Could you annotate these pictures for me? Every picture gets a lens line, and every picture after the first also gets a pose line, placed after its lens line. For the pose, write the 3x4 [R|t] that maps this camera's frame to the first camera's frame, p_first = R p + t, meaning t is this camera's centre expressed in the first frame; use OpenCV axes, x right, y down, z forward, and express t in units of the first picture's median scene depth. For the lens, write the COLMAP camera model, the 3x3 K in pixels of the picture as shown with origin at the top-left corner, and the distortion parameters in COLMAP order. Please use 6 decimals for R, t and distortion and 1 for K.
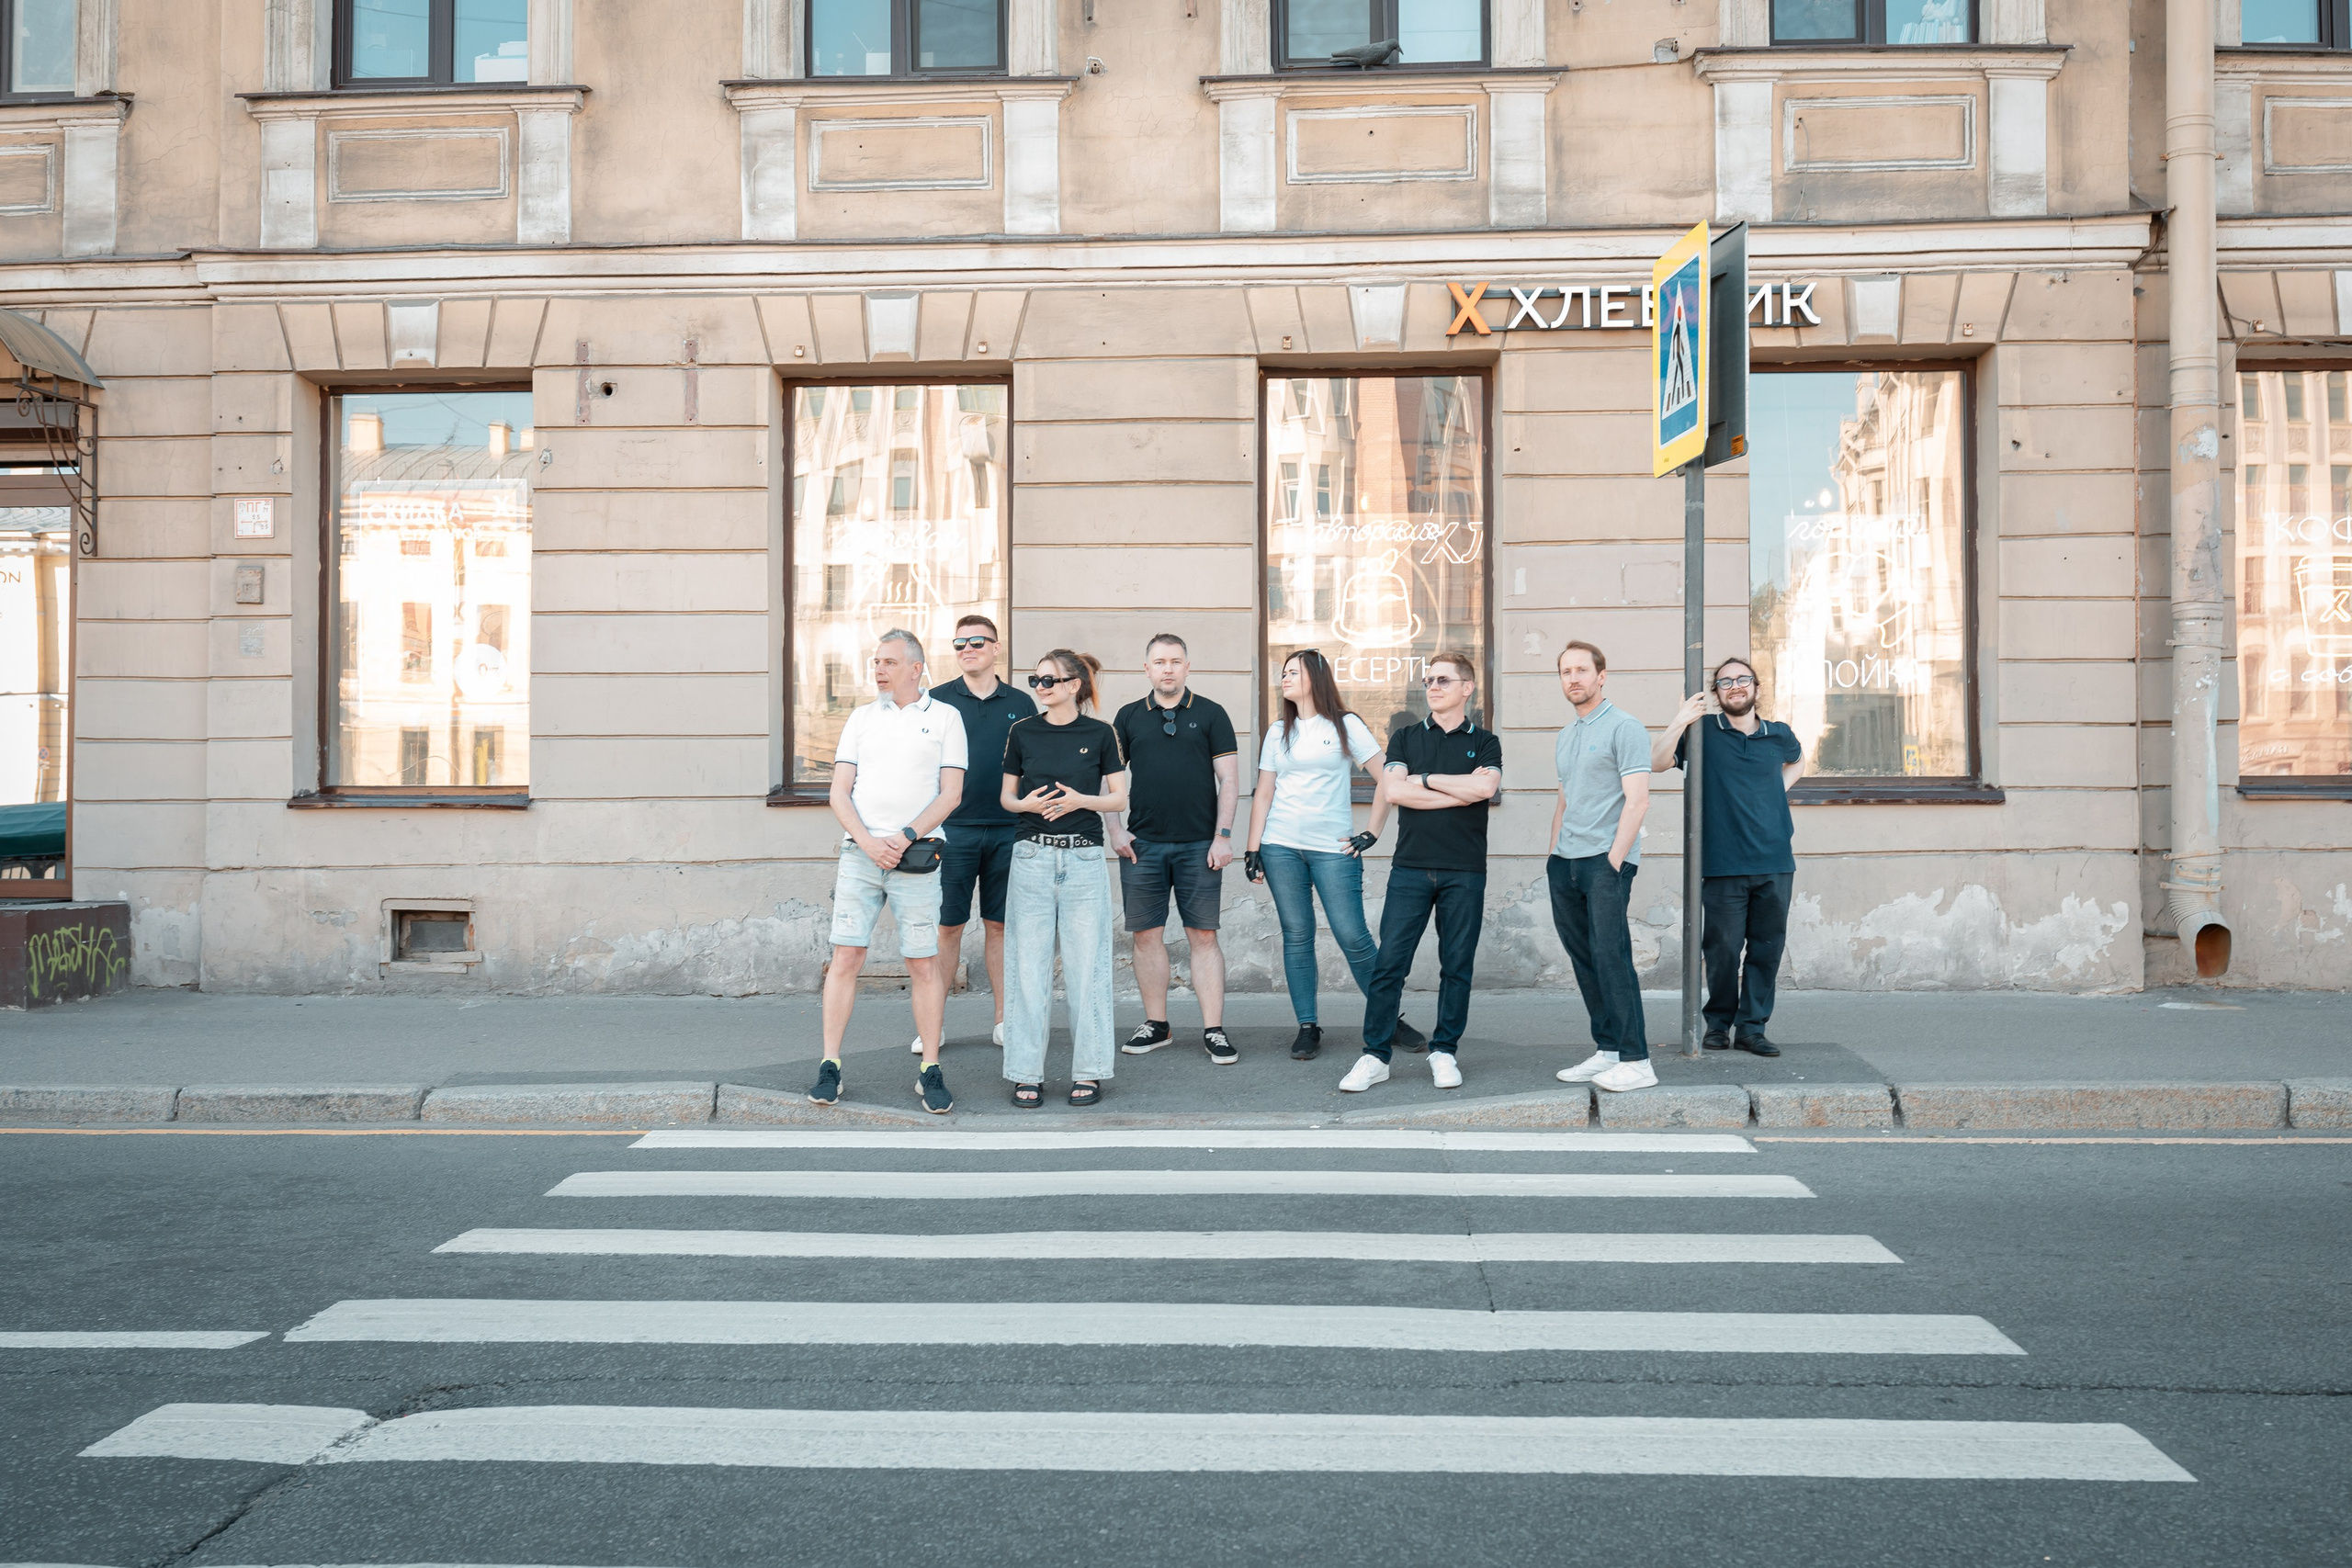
lens RADIAL K [[2462.7, 0, 1167.7], [0, 2462.7, 724.1], [0, 0, 1]] dist [0.026340, -0.087954]
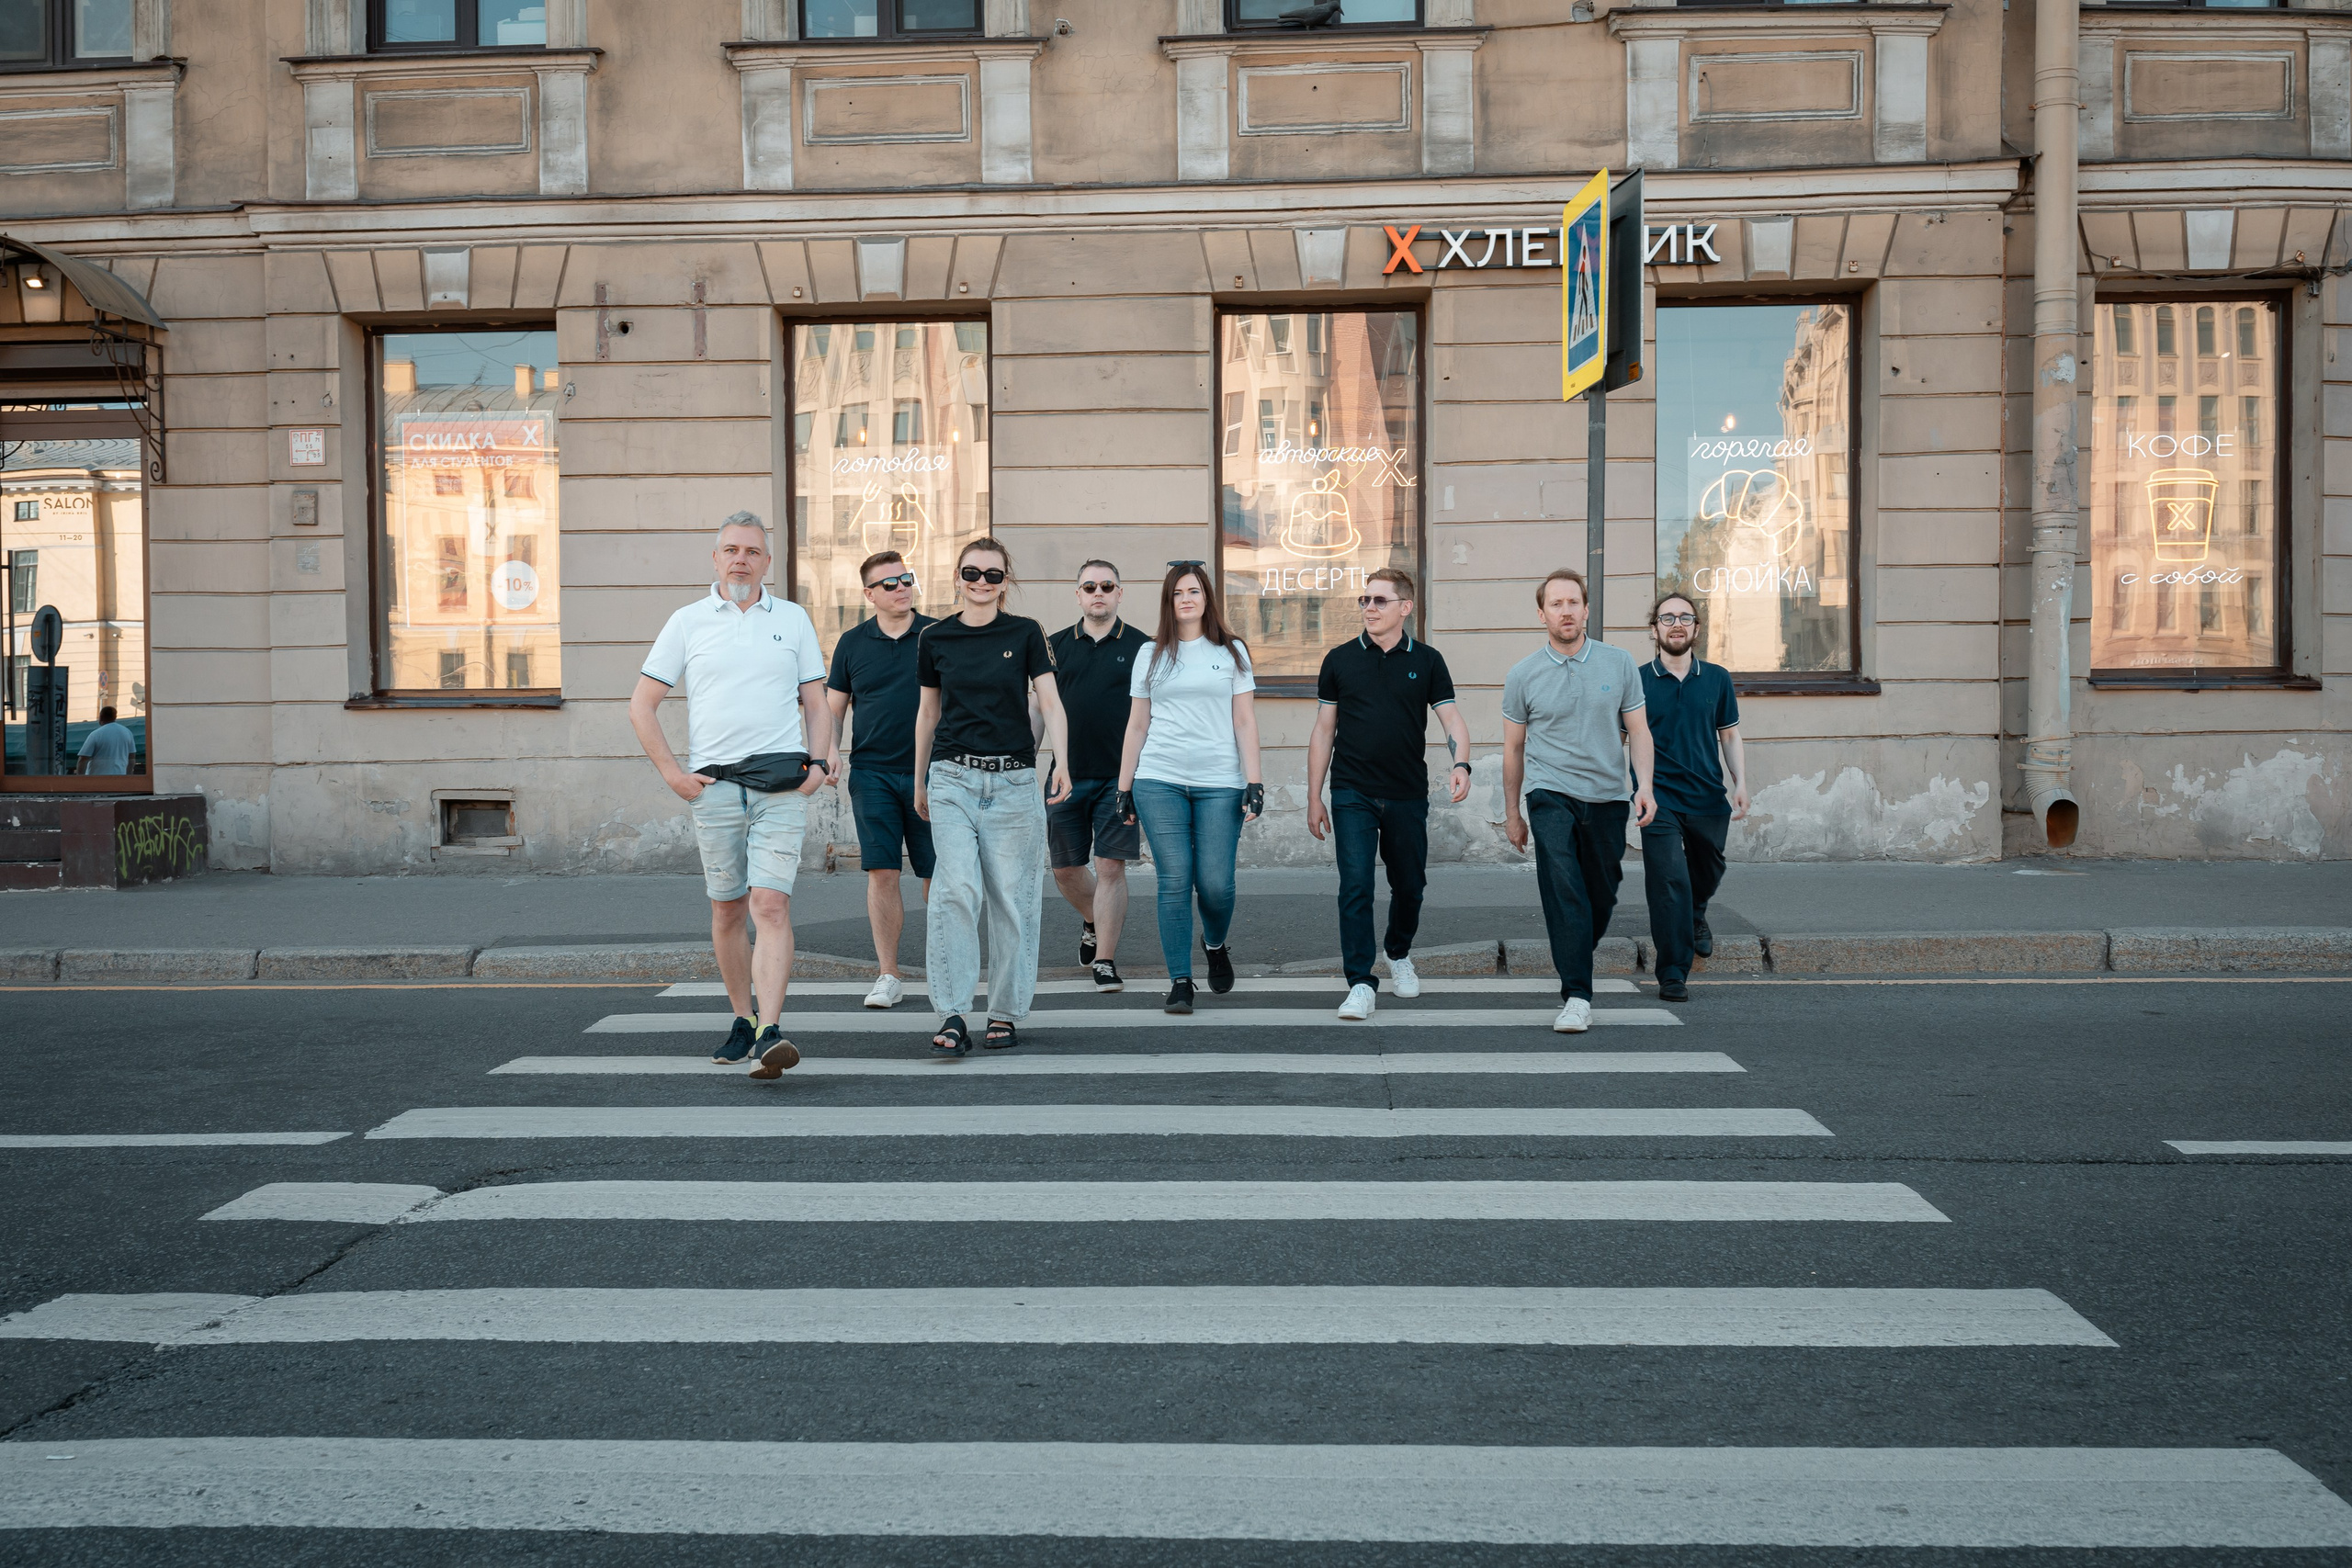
lens RADIAL K [[2299.7, 0, 1166.4], [0, 2299.7, 787.5], [0, 0, 1]] dist [0.026448, -0.087849]
pose [[0.999973, -0.006276, 0.003746, 0.010832], [0.006036, 0.998121, 0.060969, 0.008571], [-0.004121, -0.060944, 0.998133, -0.044757]]
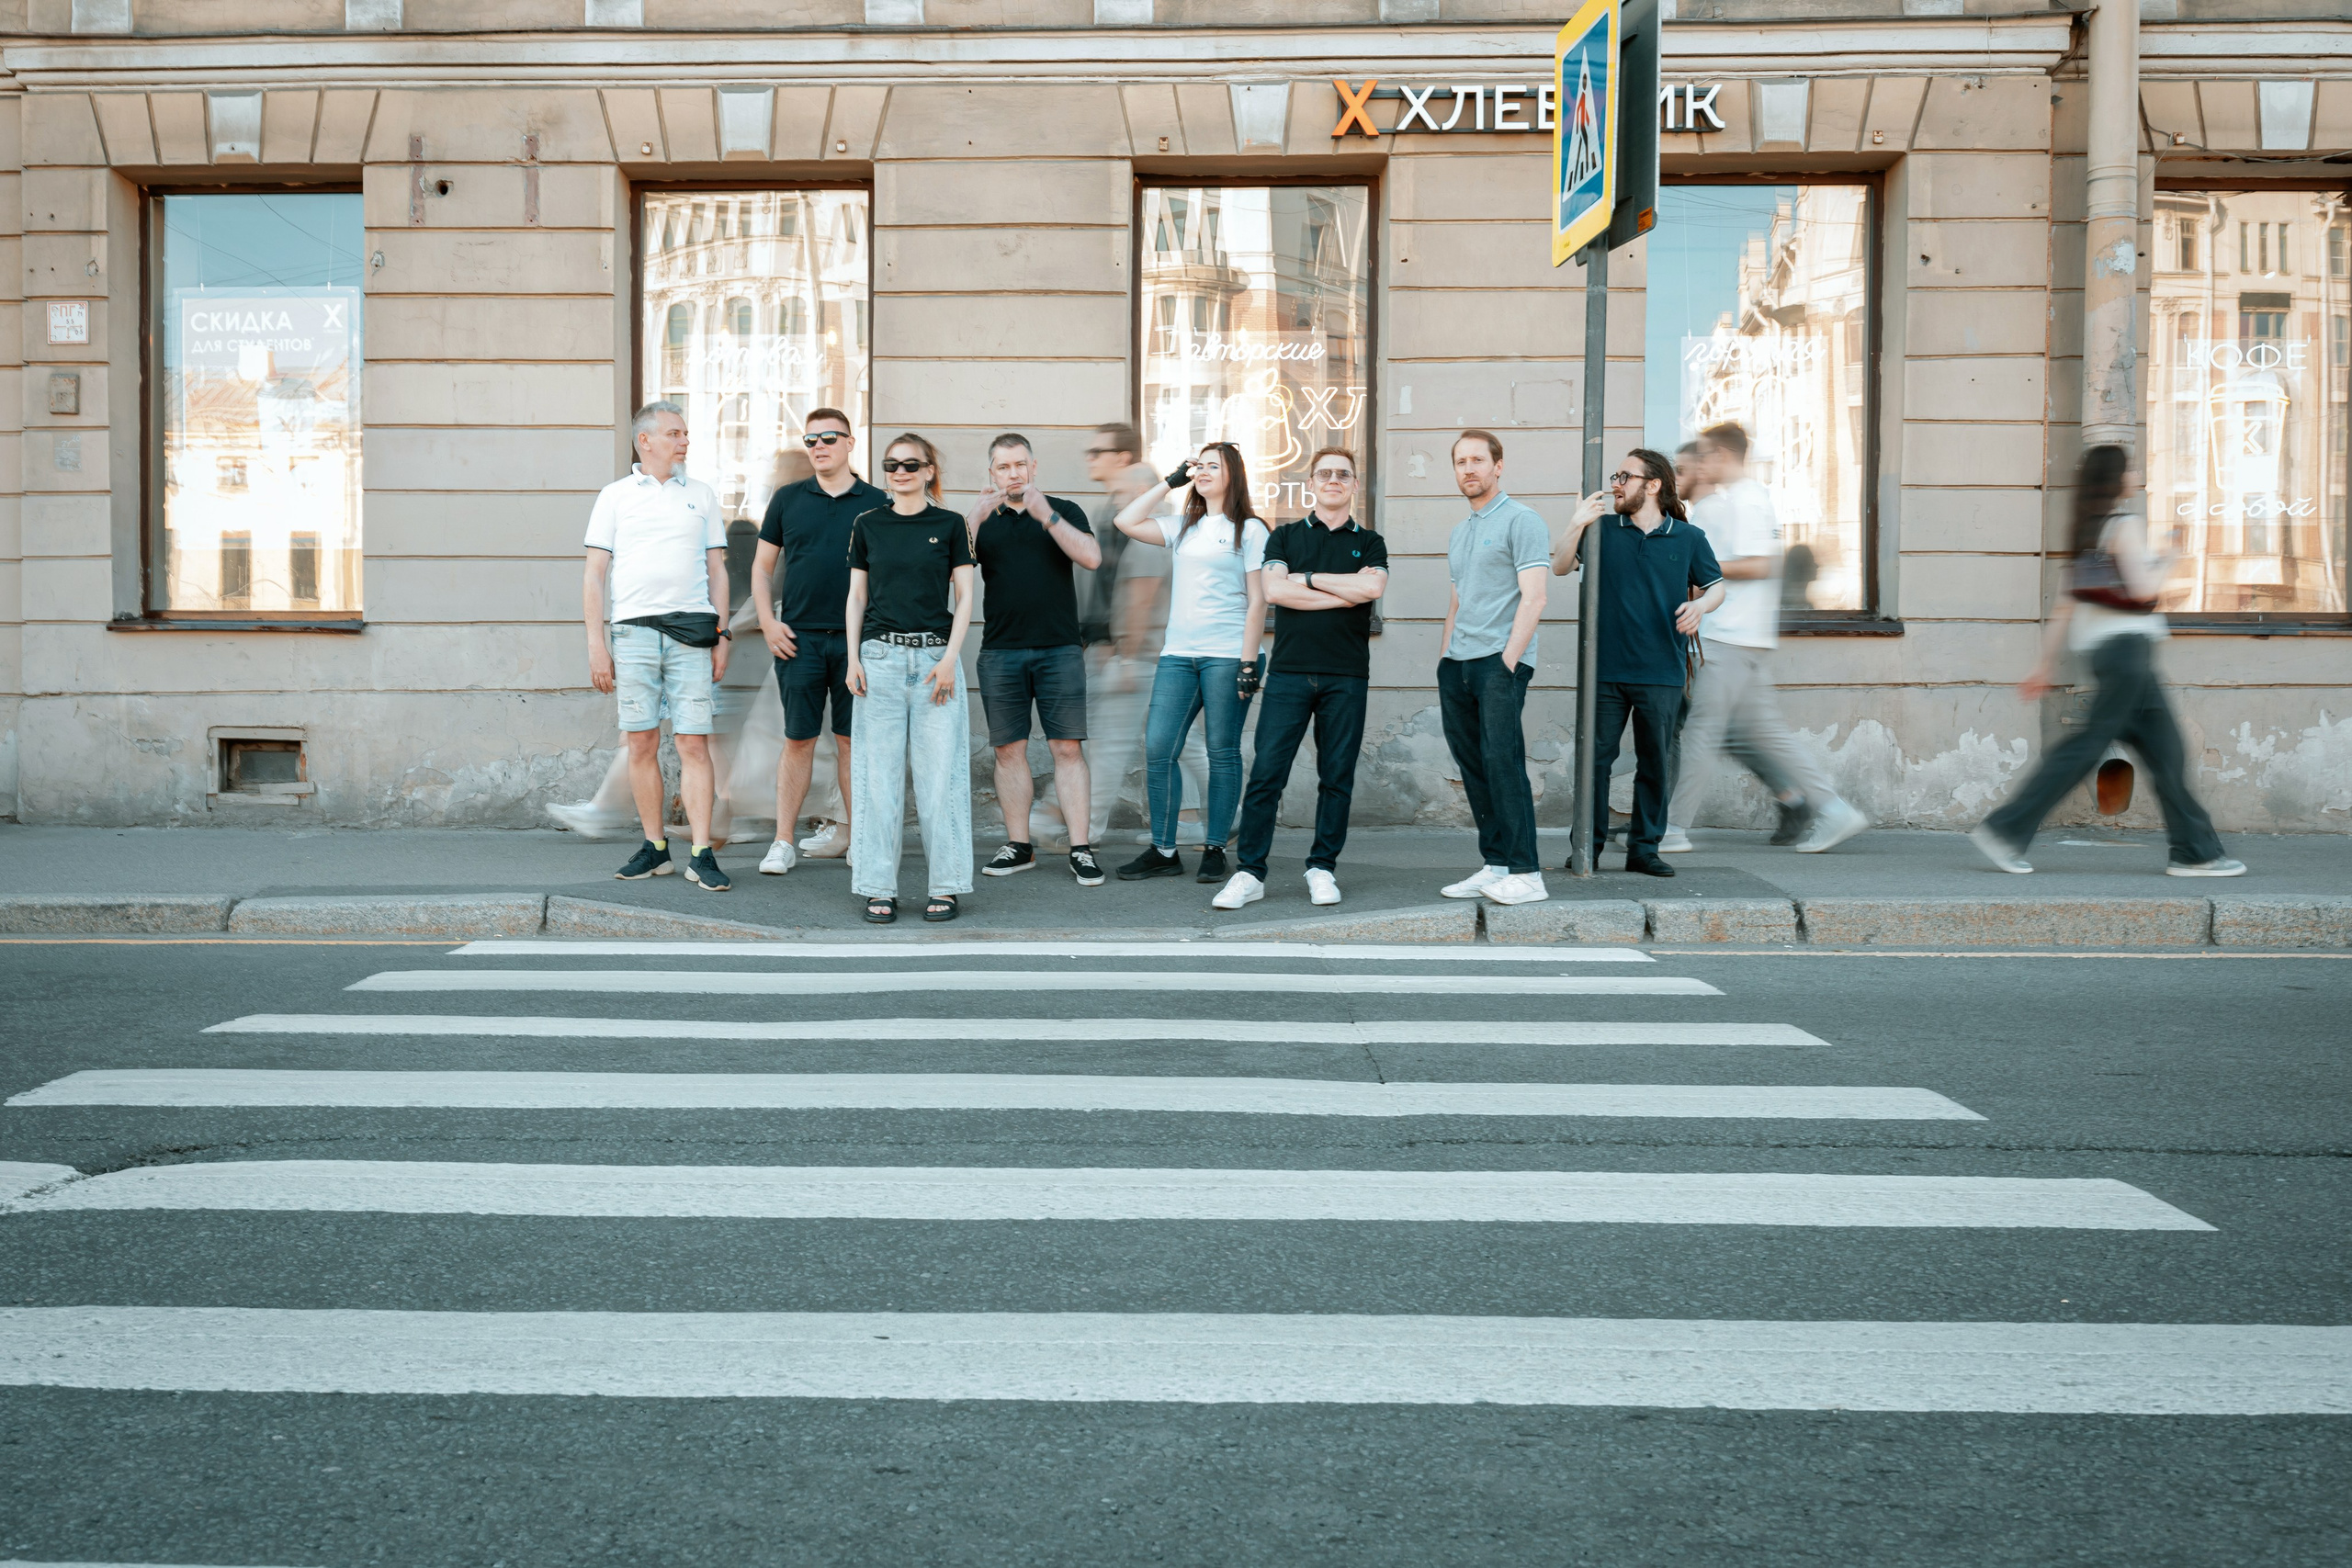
lens RADIAL K [[2378.6, 0, 1102.3], [0, 2378.6, 788.9], [0, 0, 1]] dist [0.024717, -0.086008]
pose [[0.999689, 0.006888, 0.023950, 0.004704], [-0.008196, 0.998455, 0.054955, 0.043242], [-0.023535, -0.055134, 0.998202, 0.075634]]
